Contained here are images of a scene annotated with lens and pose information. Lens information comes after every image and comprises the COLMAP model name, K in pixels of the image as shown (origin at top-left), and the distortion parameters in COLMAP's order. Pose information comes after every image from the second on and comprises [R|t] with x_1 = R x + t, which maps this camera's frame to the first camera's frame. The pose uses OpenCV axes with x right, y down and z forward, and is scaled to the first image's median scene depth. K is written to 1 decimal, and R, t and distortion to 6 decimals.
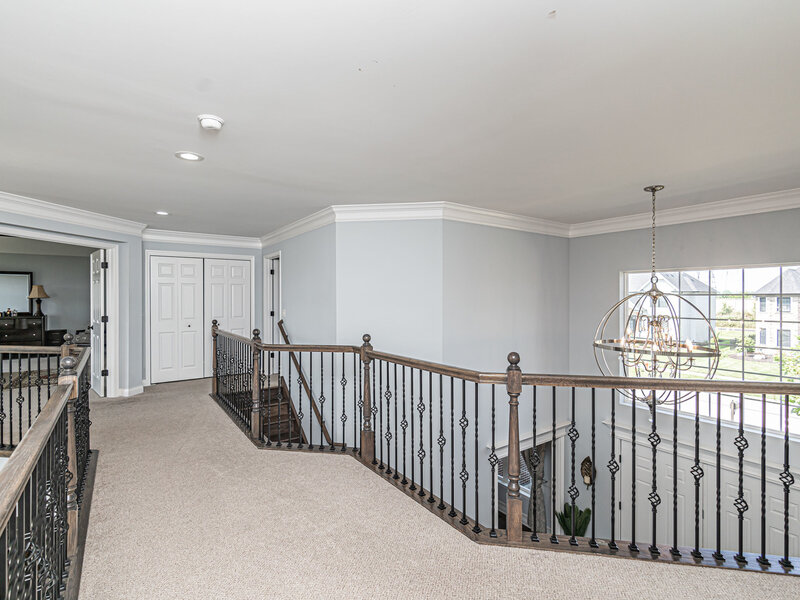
lens RADIAL K [[393.6, 0, 396.5], [0, 393.6, 298.7], [0, 0, 1]] dist [0.000594, -0.001107]
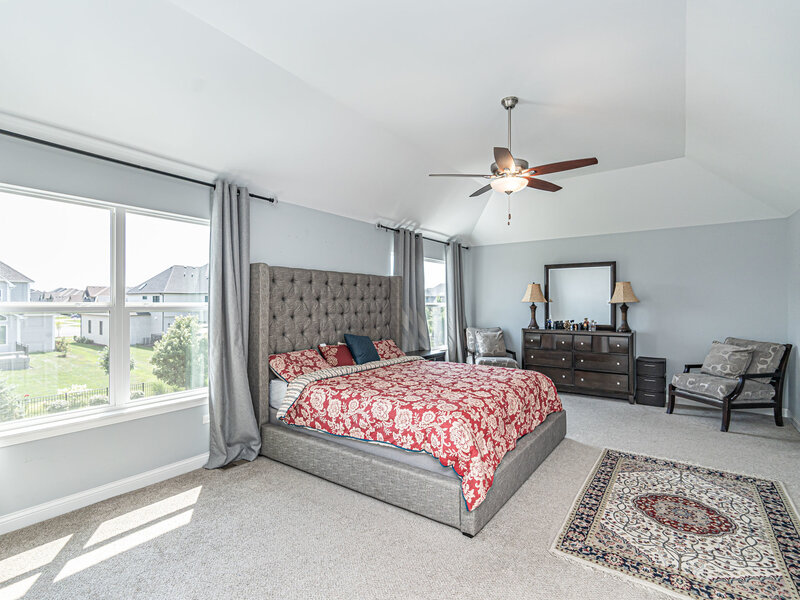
lens RADIAL K [[393.6, 0, 397.3], [0, 393.6, 299.7], [0, 0, 1]] dist [0.000594, -0.001107]
pose [[0.309039, -0.004249, -0.951040, -0.446195], [0.000921, 0.999991, -0.004168, -0.004118], [0.951049, 0.000413, 0.309040, 0.486304]]
